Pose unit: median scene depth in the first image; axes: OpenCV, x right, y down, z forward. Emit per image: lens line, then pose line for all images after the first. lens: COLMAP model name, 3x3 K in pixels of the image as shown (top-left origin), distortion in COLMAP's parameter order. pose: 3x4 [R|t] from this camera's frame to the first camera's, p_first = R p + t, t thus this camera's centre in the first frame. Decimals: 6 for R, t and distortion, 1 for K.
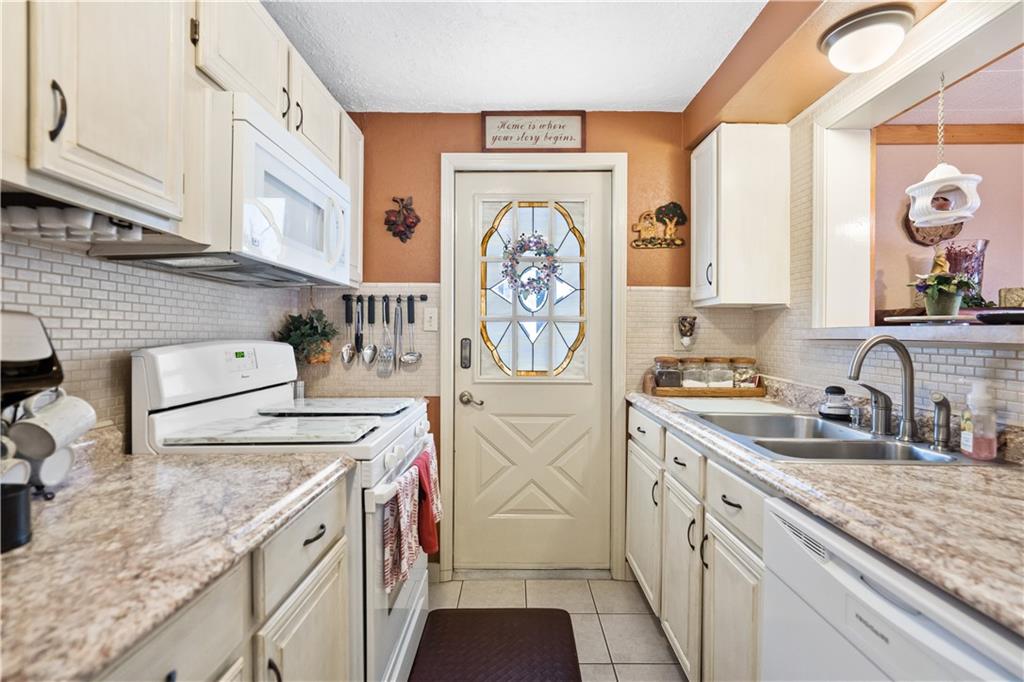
lens RADIAL K [[467.7, 0, 512.4], [0, 467.7, 336.7], [0, 0, 1]] dist [0.000971, -0.000276]
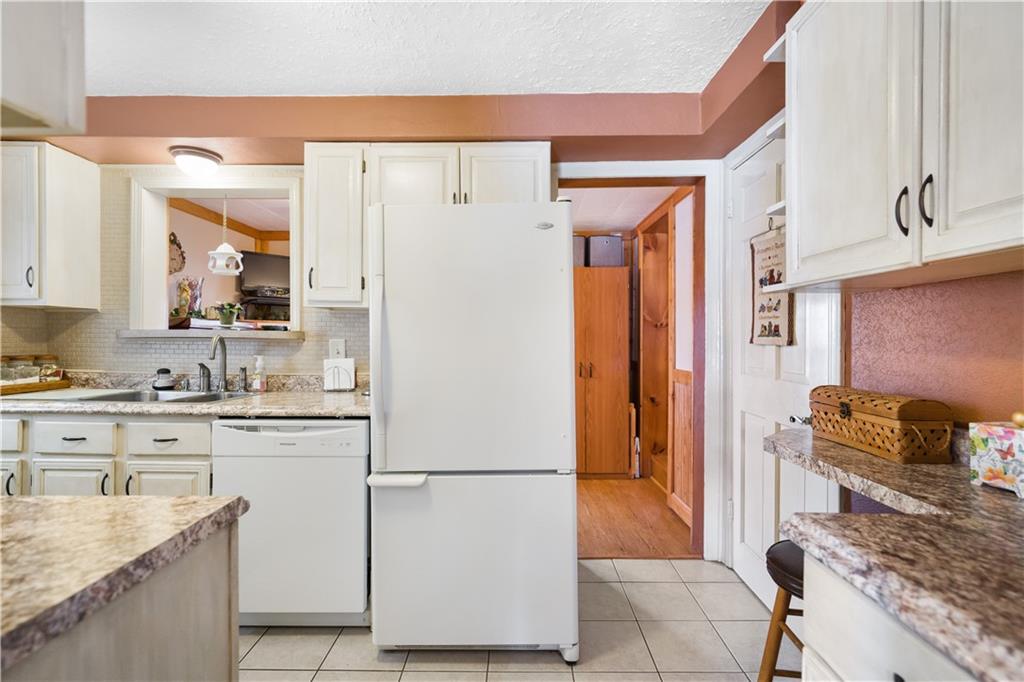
lens RADIAL K [[467.7, 0, 513.3], [0, 467.7, 339.7], [0, 0, 1]] dist [0.000971, -0.000276]
pose [[-0.004986, -0.004764, 0.999976, -0.817751], [-0.003017, 0.999984, 0.004749, 0.002068], [-0.999983, -0.002993, -0.005000, -0.121616]]
